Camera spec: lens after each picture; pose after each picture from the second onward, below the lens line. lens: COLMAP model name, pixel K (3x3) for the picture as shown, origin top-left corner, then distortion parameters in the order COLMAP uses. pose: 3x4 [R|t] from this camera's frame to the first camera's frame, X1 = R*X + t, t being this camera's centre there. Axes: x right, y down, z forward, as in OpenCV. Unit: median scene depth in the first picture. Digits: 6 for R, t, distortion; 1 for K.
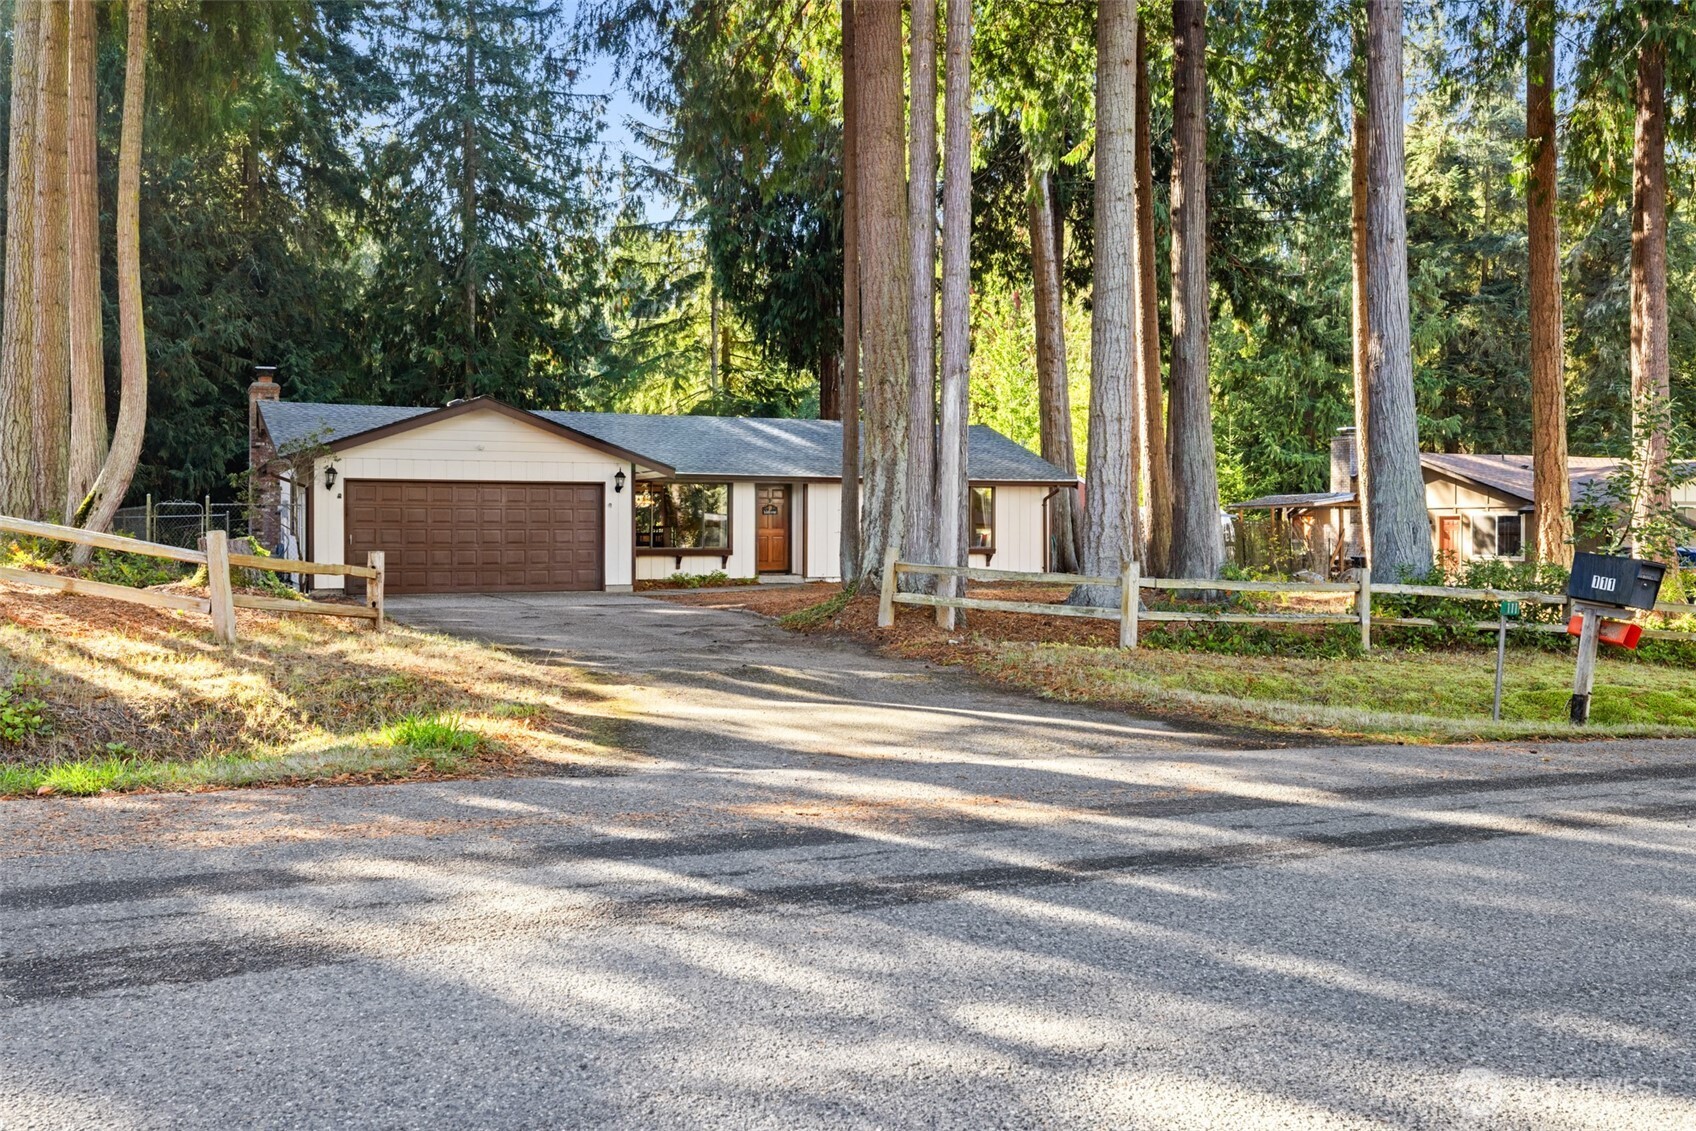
lens RADIAL K [[1510.7, 0, 850.1], [0, 1510.7, 477.6], [0, 0, 1]] dist [0.006651, 0.001810]
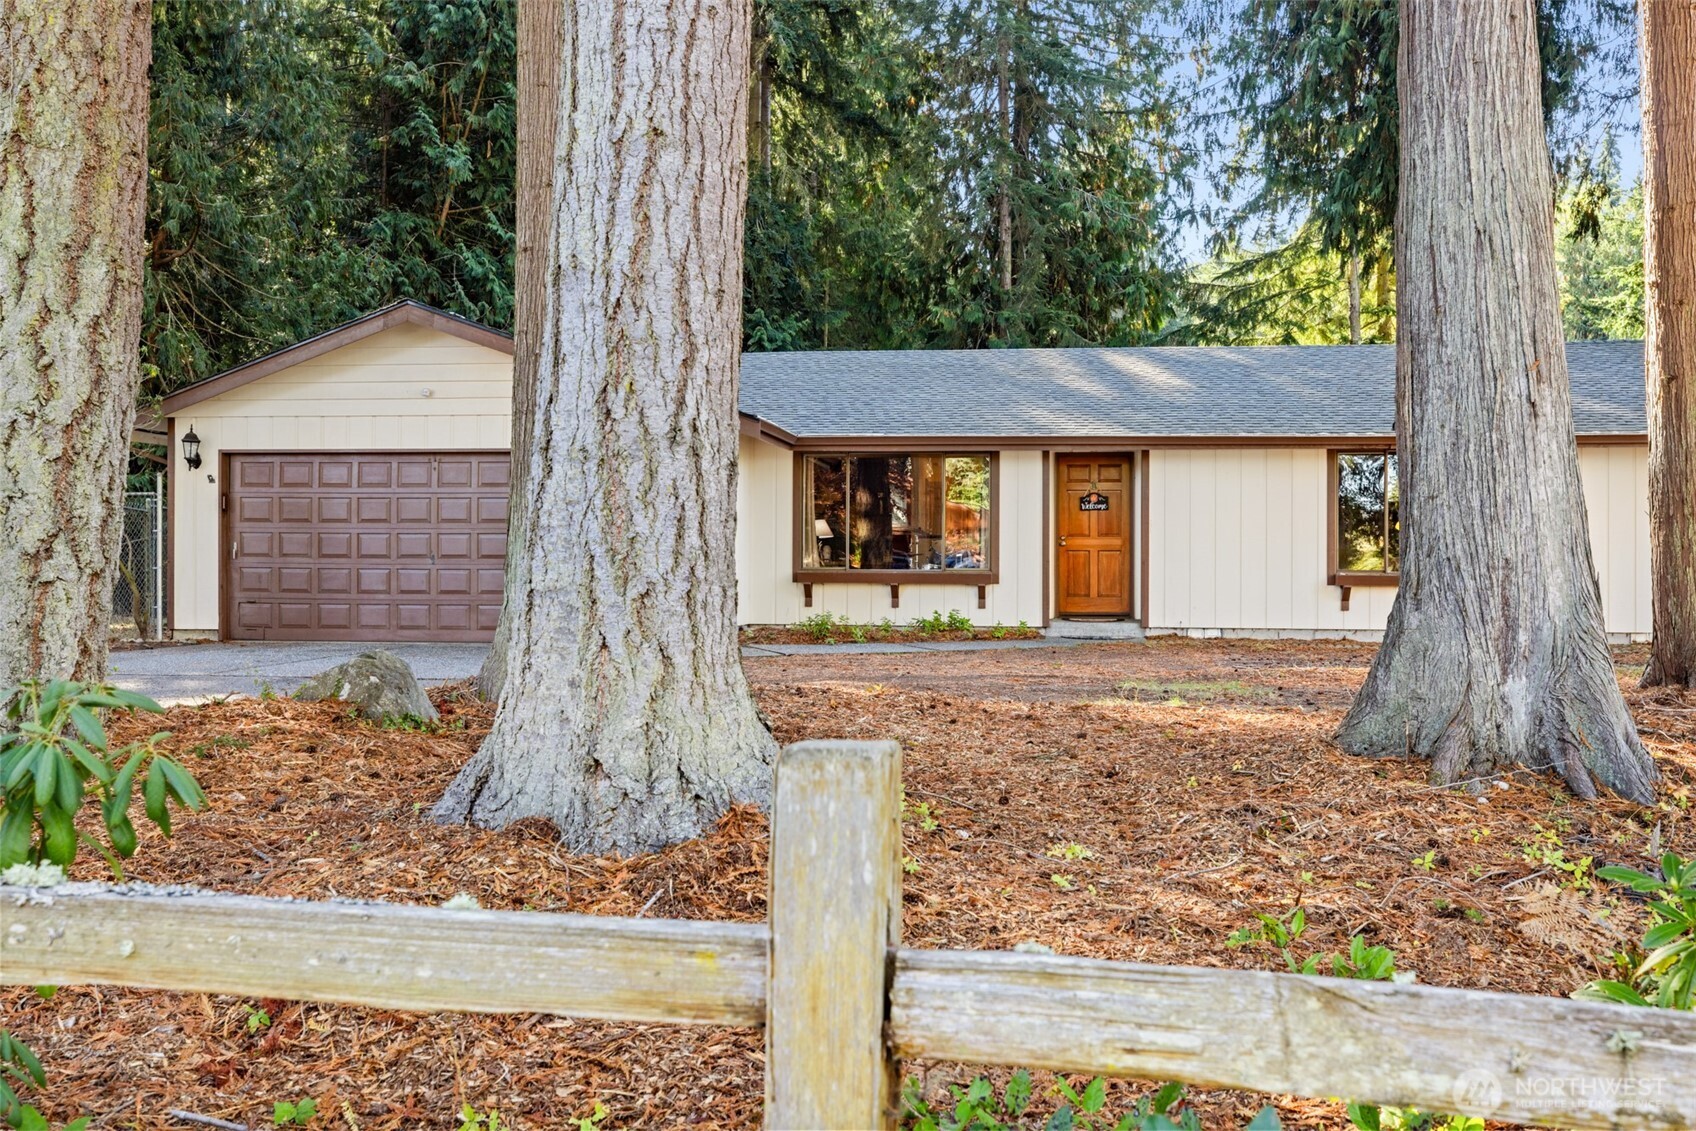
lens RADIAL K [[1638.5, 0, 848.0], [0, 1638.5, 565.5], [0, 0, 1]] dist [-0.008900, -0.004348]
pose [[0.850570, 0.004235, -0.525844, 0.140394], [0.016113, 0.999288, 0.034113, 0.017356], [0.525614, -0.037489, 0.849896, 0.343397]]
